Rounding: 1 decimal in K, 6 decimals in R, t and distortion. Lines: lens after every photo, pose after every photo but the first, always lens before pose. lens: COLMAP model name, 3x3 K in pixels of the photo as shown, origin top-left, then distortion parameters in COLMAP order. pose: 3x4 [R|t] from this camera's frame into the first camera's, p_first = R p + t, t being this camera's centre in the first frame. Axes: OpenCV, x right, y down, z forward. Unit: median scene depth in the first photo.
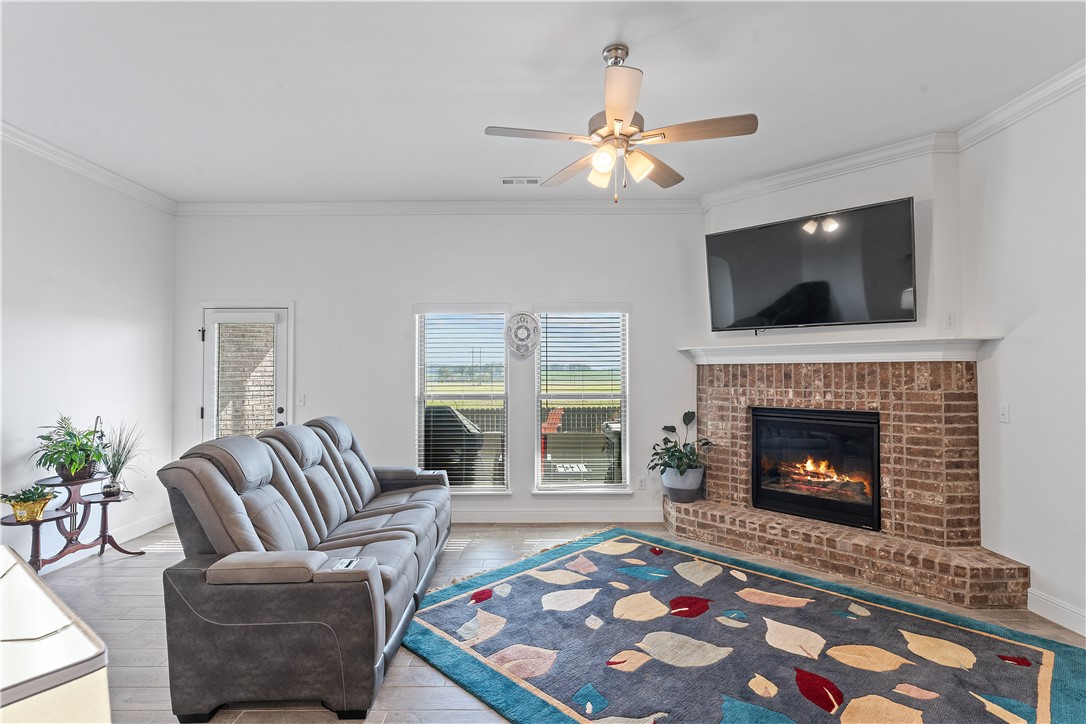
lens RADIAL K [[497.4, 0, 539.8], [0, 497.4, 361.0], [0, 0, 1]] dist [-0.004685, -0.000485]
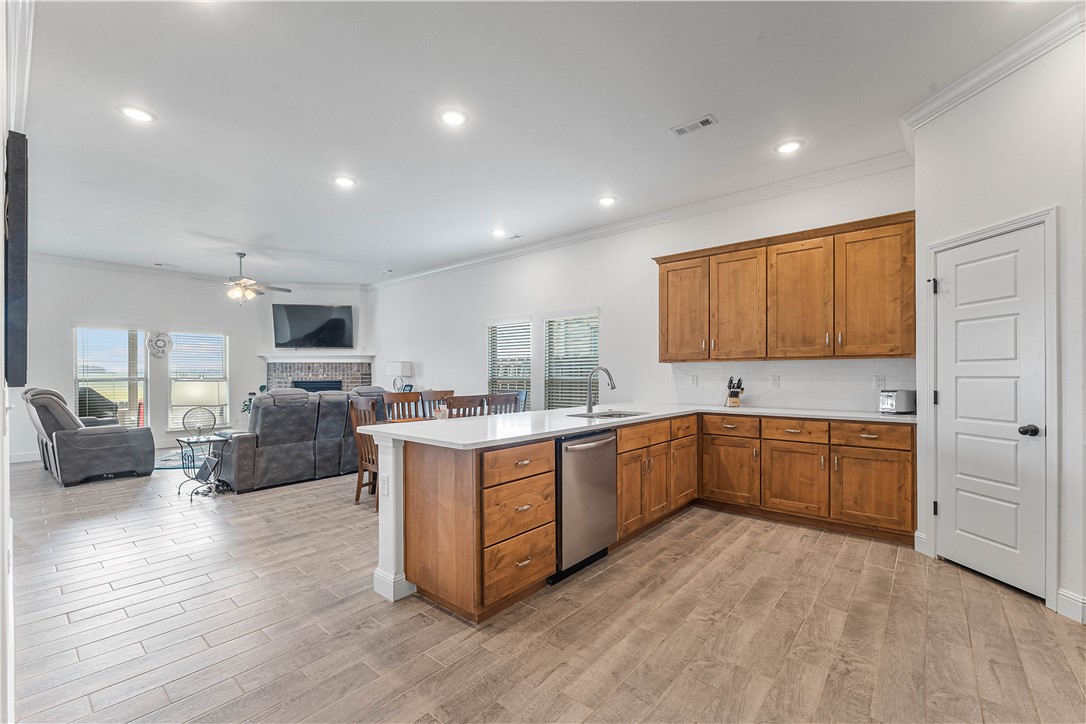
lens RADIAL K [[451.4, 0, 539.7], [0, 451.4, 374.9], [0, 0, 1]] dist [0.000654, -0.000323]
pose [[0.645249, -0.002260, 0.763969, -0.511848], [-0.015210, 0.999759, 0.015804, 0.013993], [-0.763821, -0.021818, 0.645060, -1.428483]]
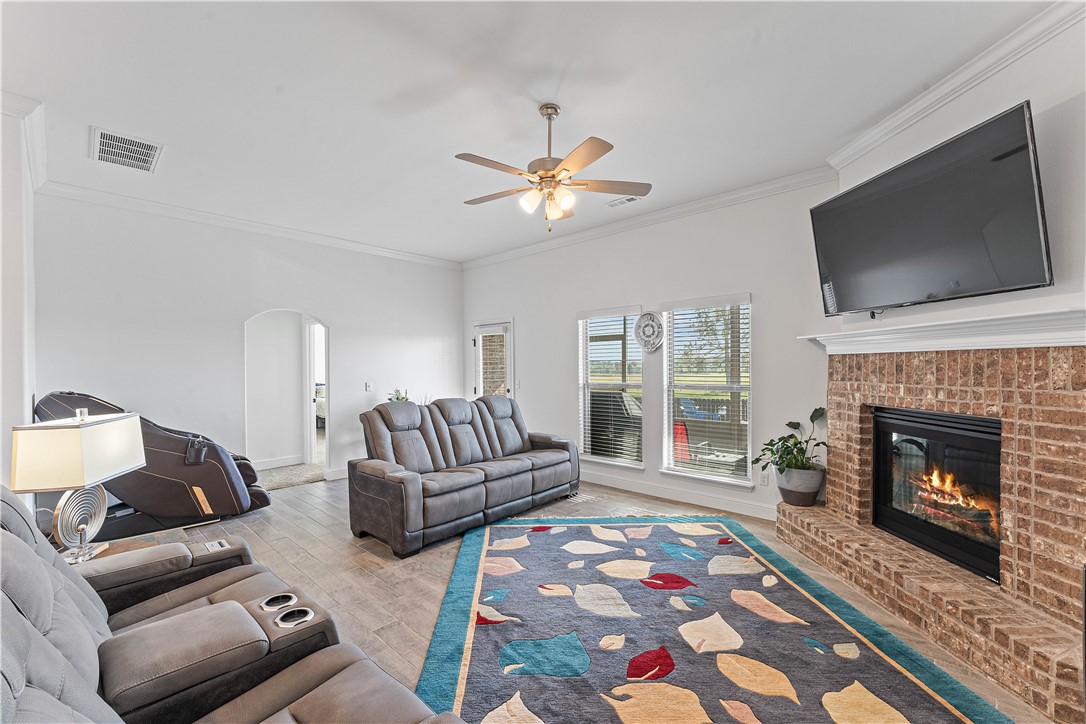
lens RADIAL K [[451.4, 0, 545.1], [0, 451.4, 367.5], [0, 0, 1]] dist [0.000654, -0.000323]
pose [[0.736965, -0.001016, -0.675930, 0.627802], [0.022070, 0.999502, 0.022561, 0.000346], [0.675571, -0.031544, 0.736620, 0.092424]]
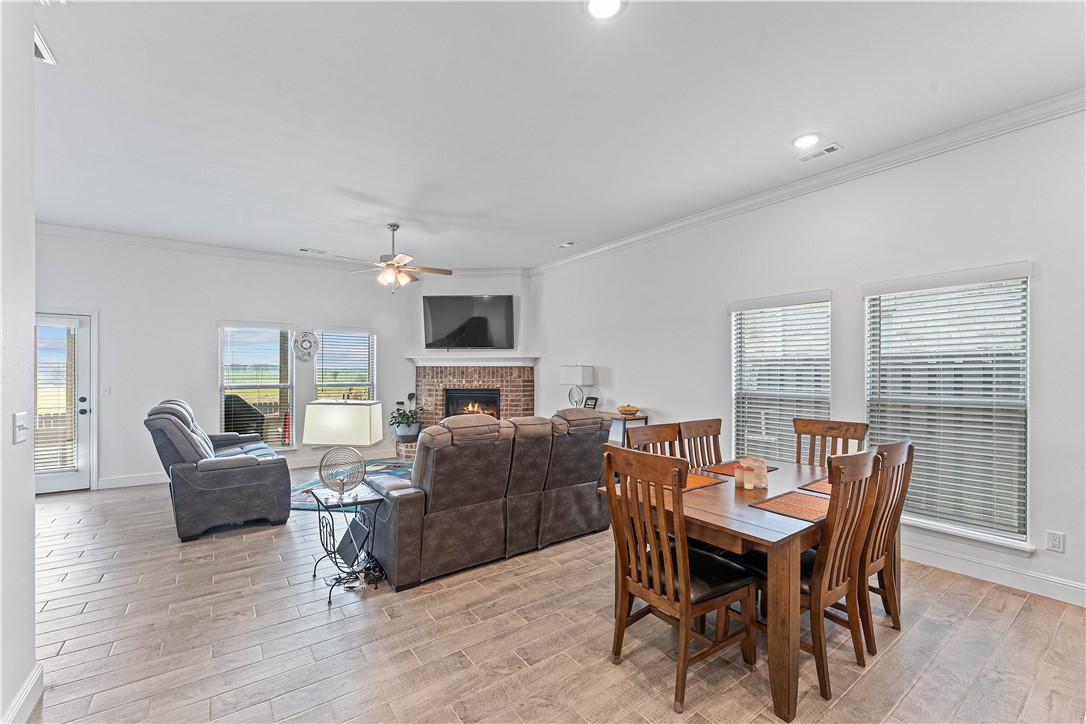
lens RADIAL K [[449.3, 0, 542.8], [0, 449.3, 372.9], [0, 0, 1]] dist [0.000201, -0.000142]
pose [[0.806312, 0.003659, 0.591479, -0.342889], [-0.016798, 0.999719, 0.016715, -0.004587], [-0.591252, -0.023413, 0.806147, -0.717463]]
